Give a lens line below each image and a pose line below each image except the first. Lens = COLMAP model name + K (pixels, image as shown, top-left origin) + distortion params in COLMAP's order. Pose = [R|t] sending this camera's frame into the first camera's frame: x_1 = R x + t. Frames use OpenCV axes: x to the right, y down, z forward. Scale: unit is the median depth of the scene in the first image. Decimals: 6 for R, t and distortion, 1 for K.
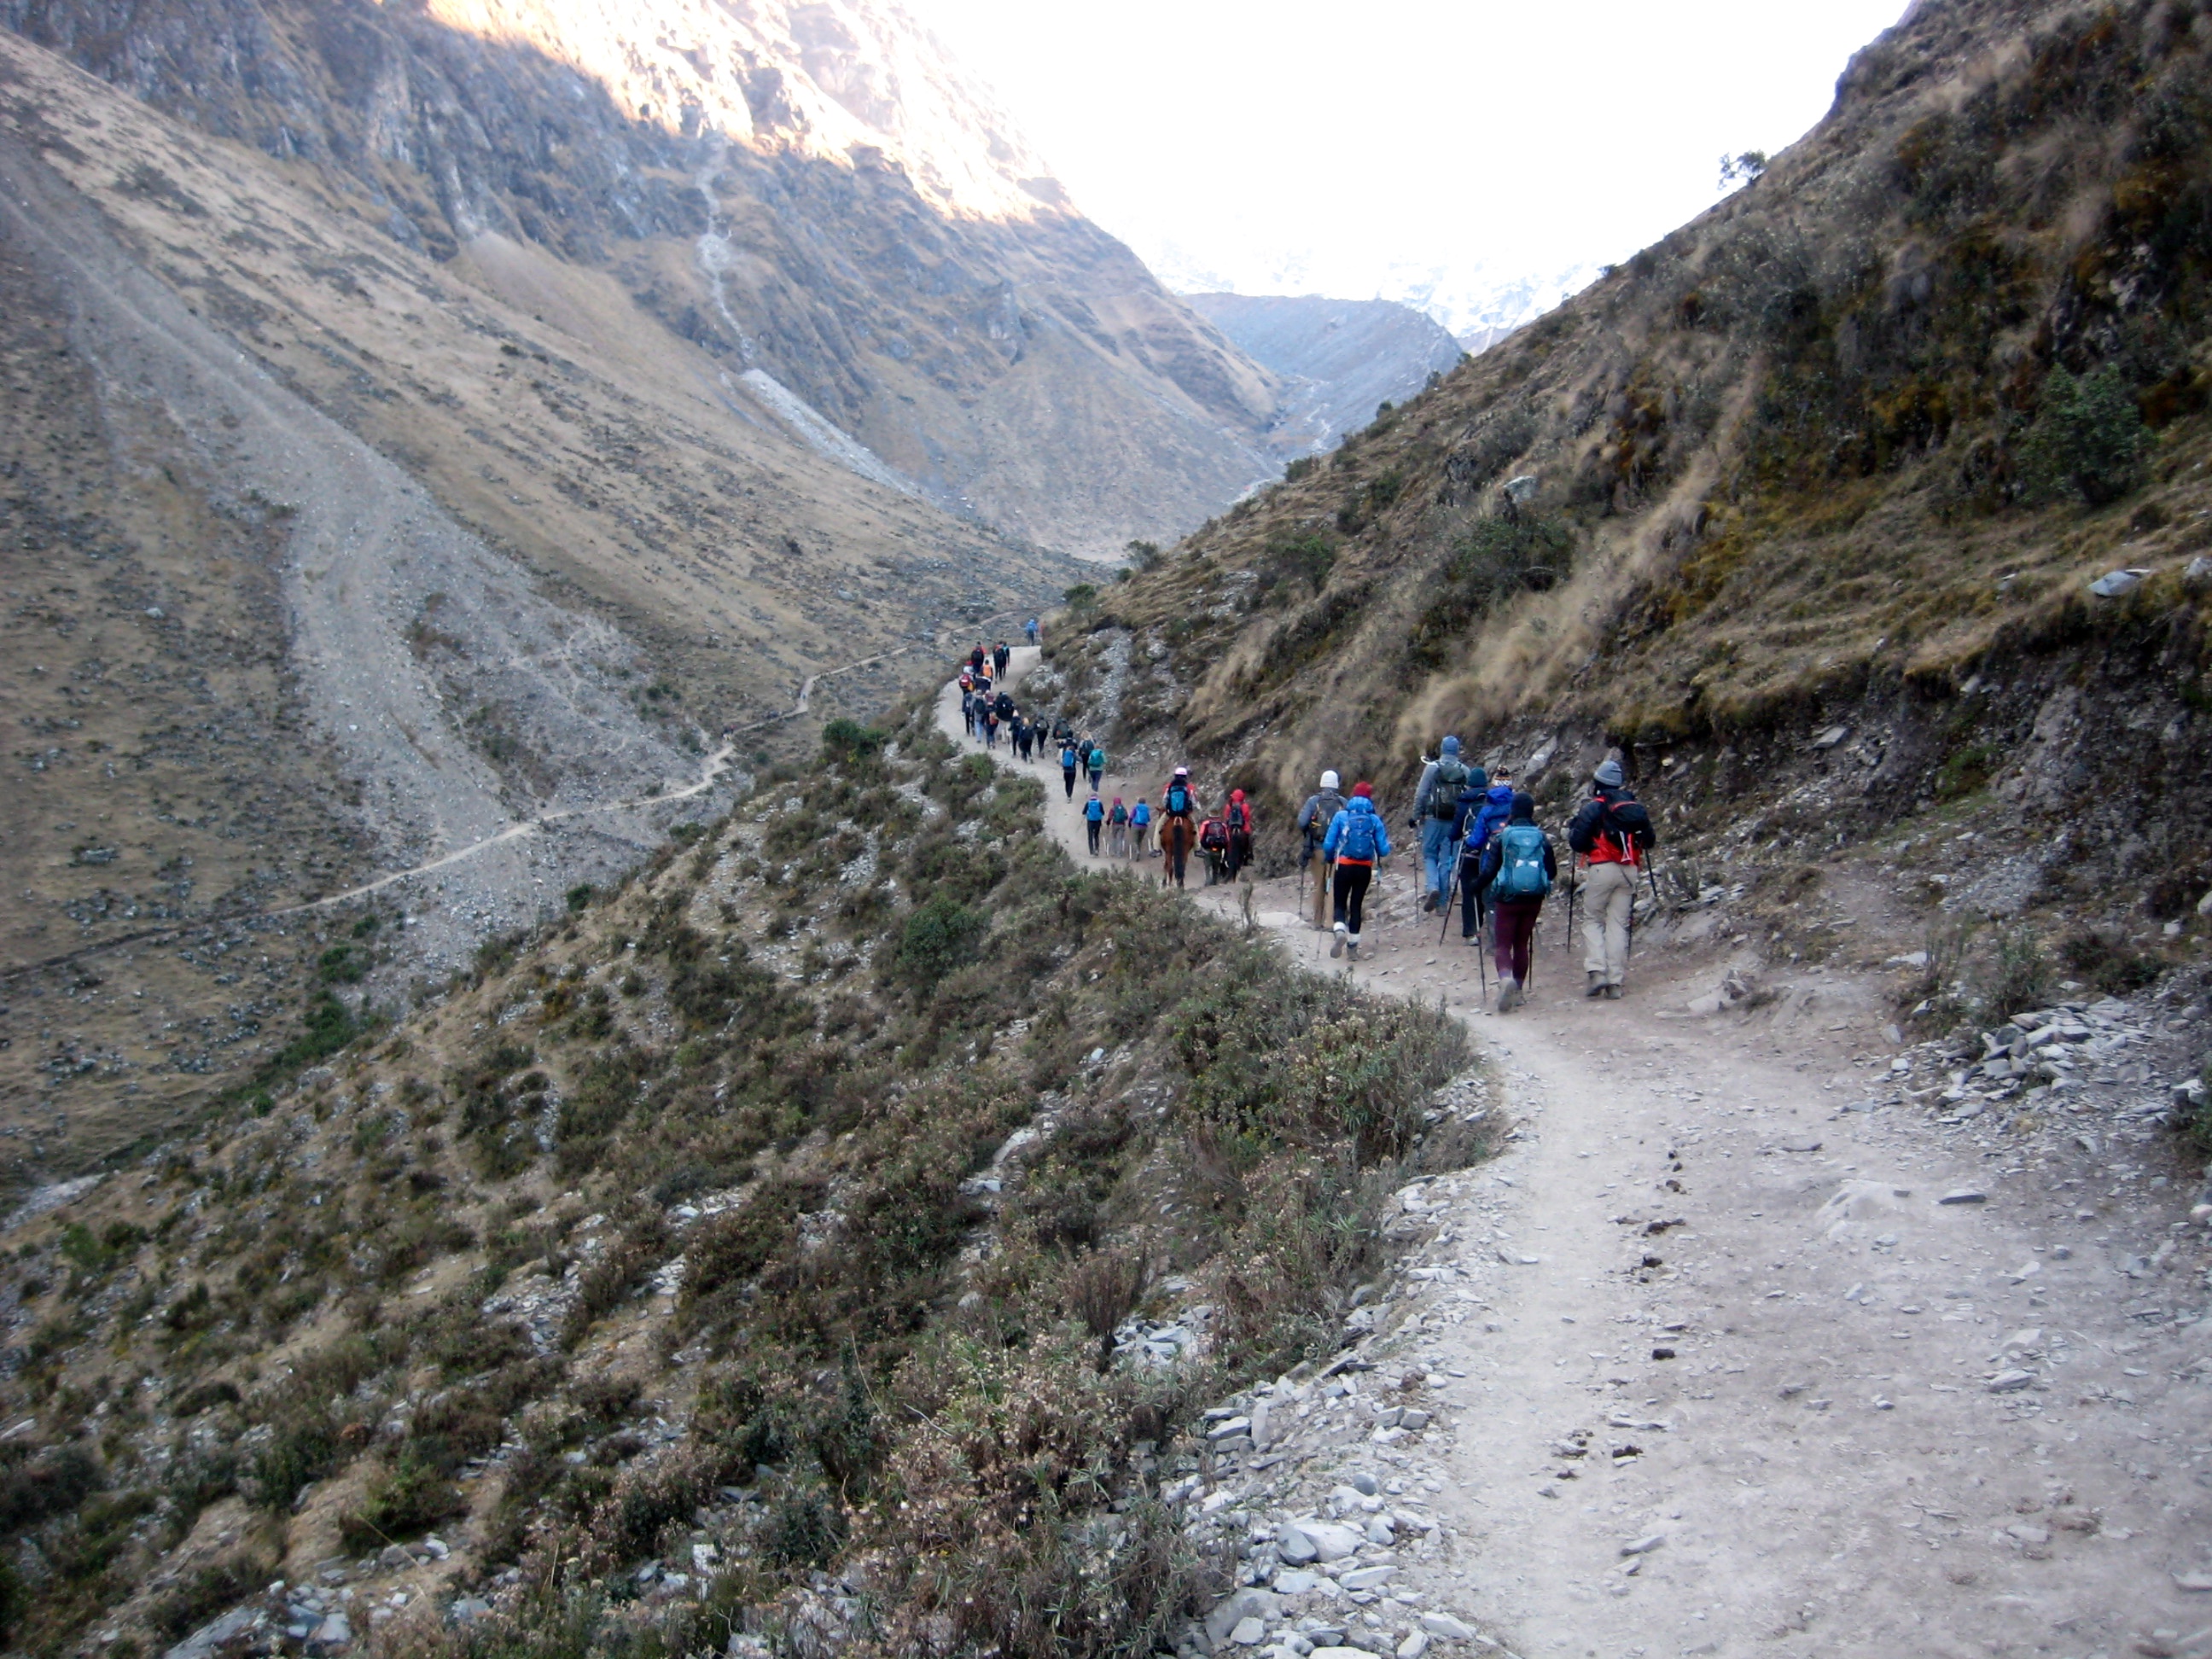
lens RADIAL K [[2218.0, 0, 1106.0], [0, 2218.0, 829.5], [0, 0, 1]] dist [-0.133594, 0.123387]
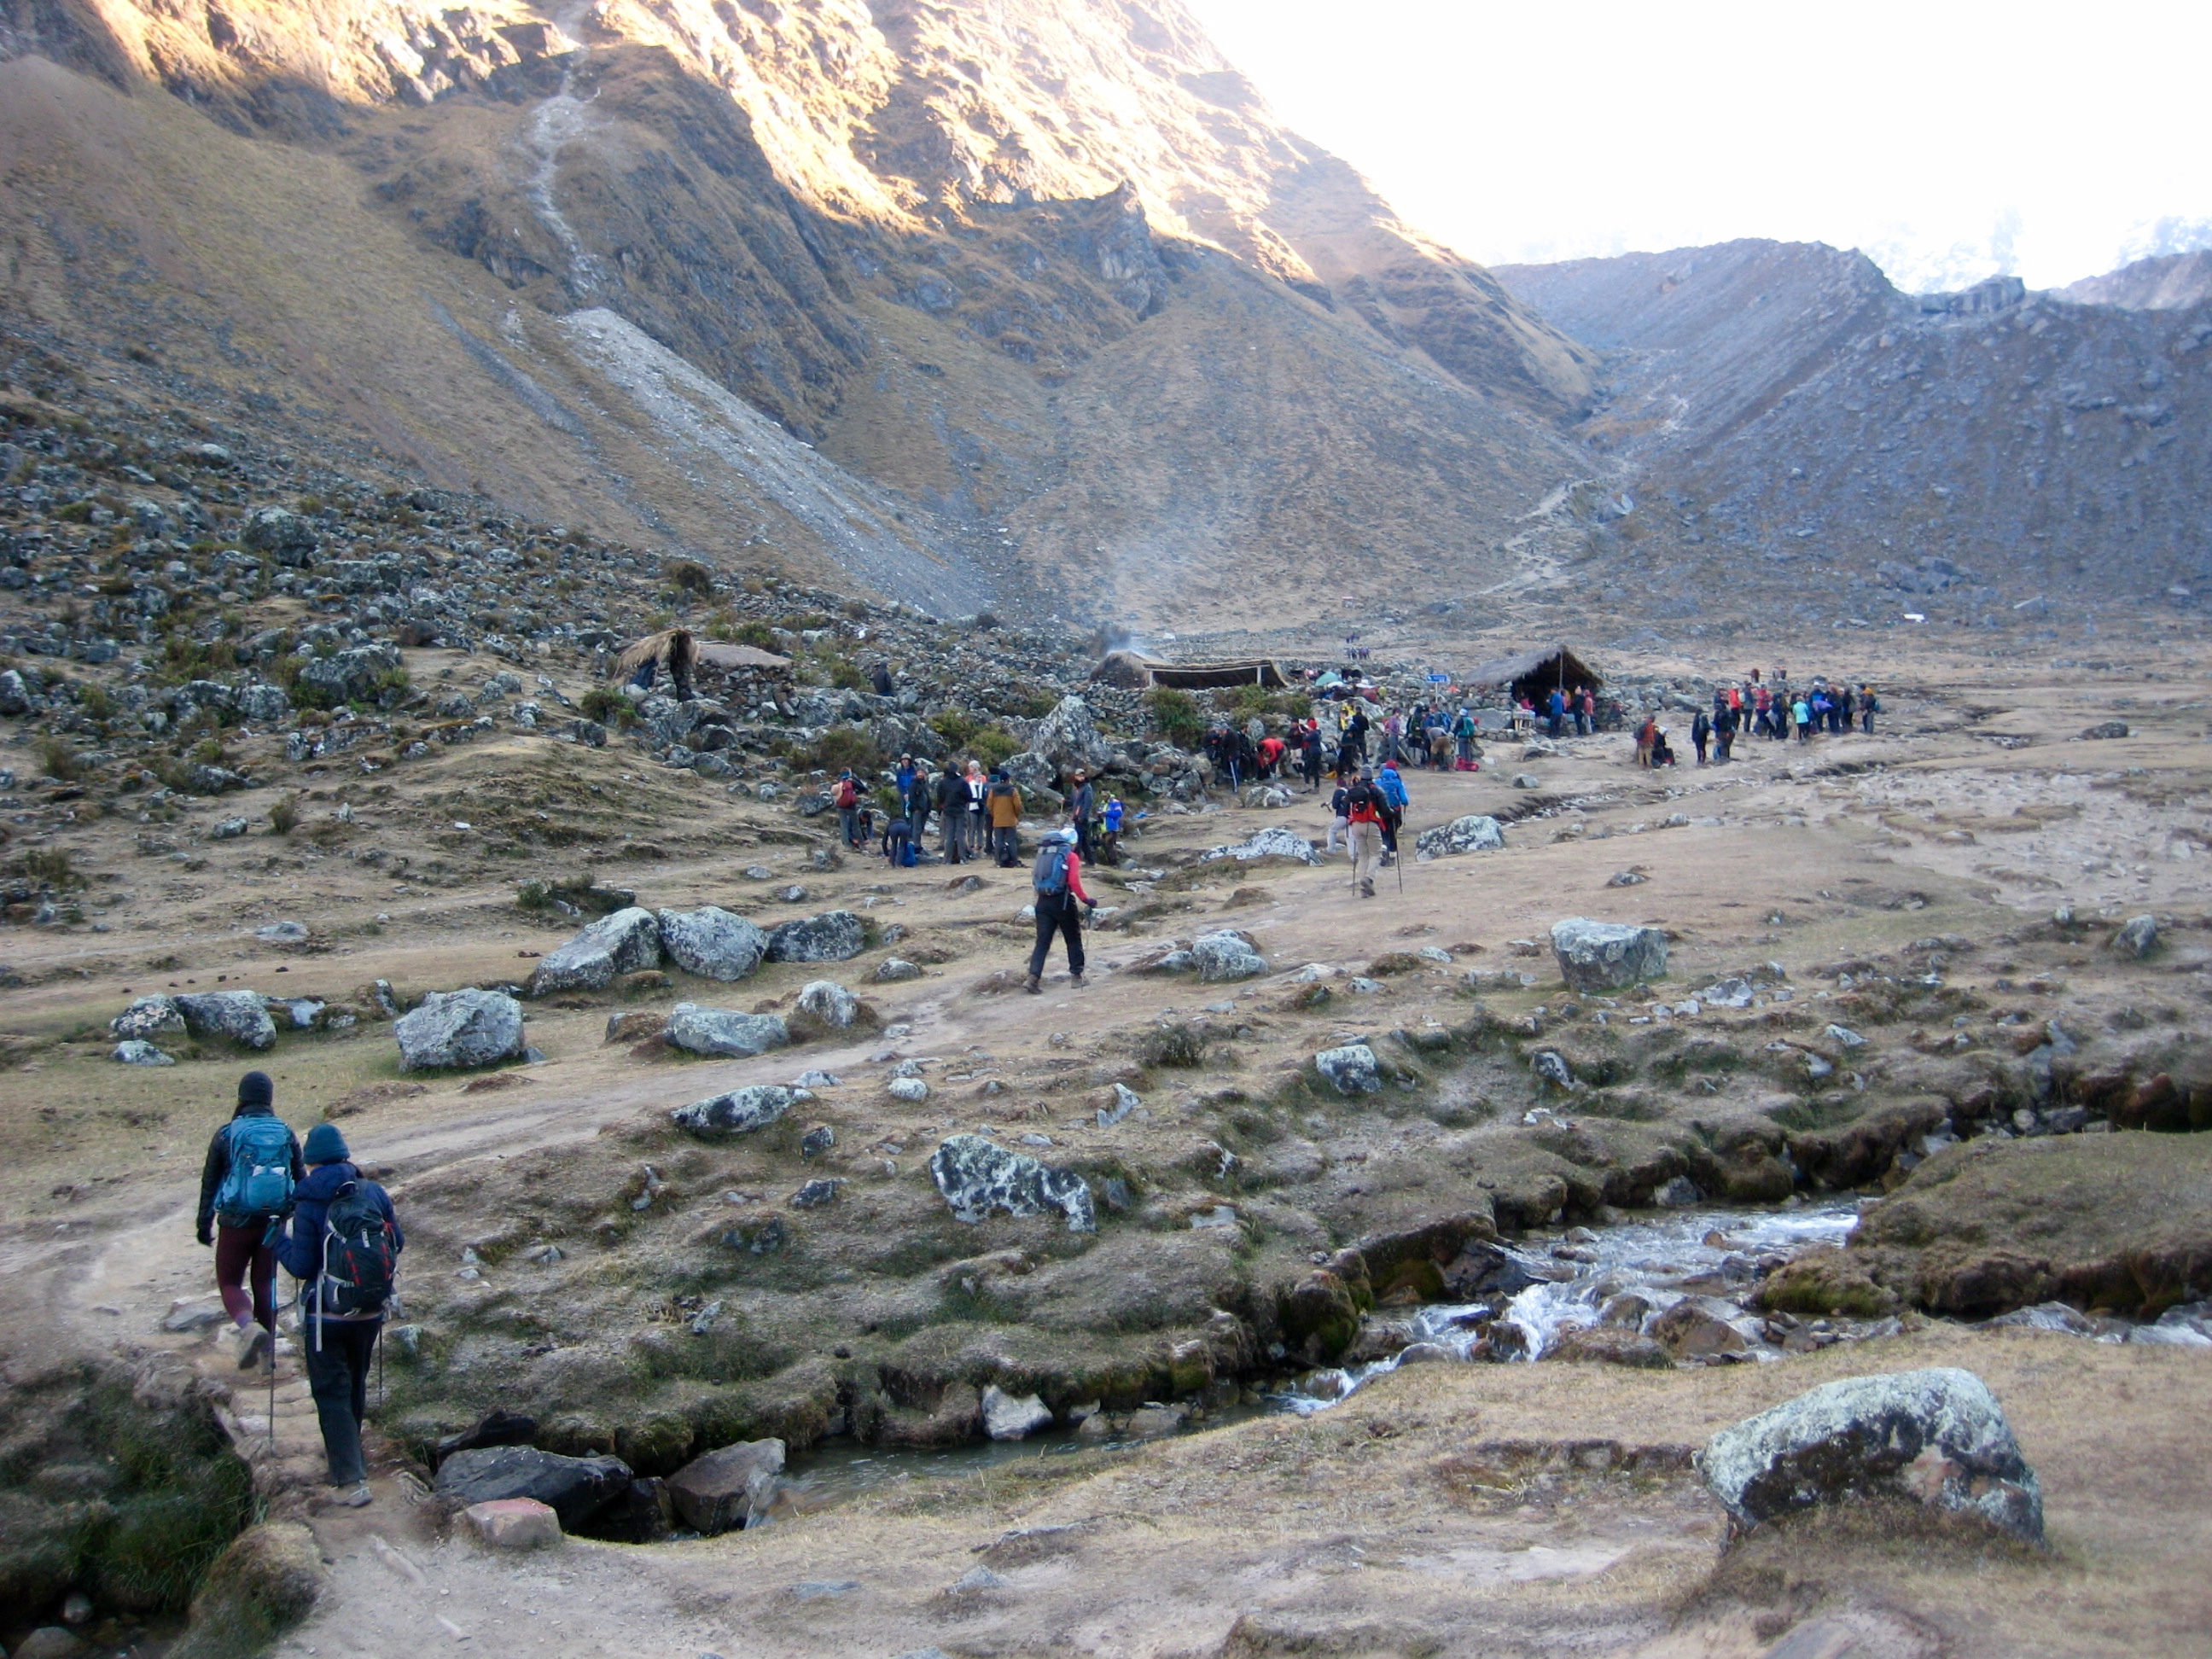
lens RADIAL K [[2218.0, 0, 1106.0], [0, 2218.0, 829.5], [0, 0, 1]] dist [-0.133594, 0.123387]
pose [[0.989207, -0.038326, -0.141421, 0.028243], [0.031515, 0.998247, -0.050097, -0.047901], [0.143093, 0.045100, 0.988681, 0.448732]]
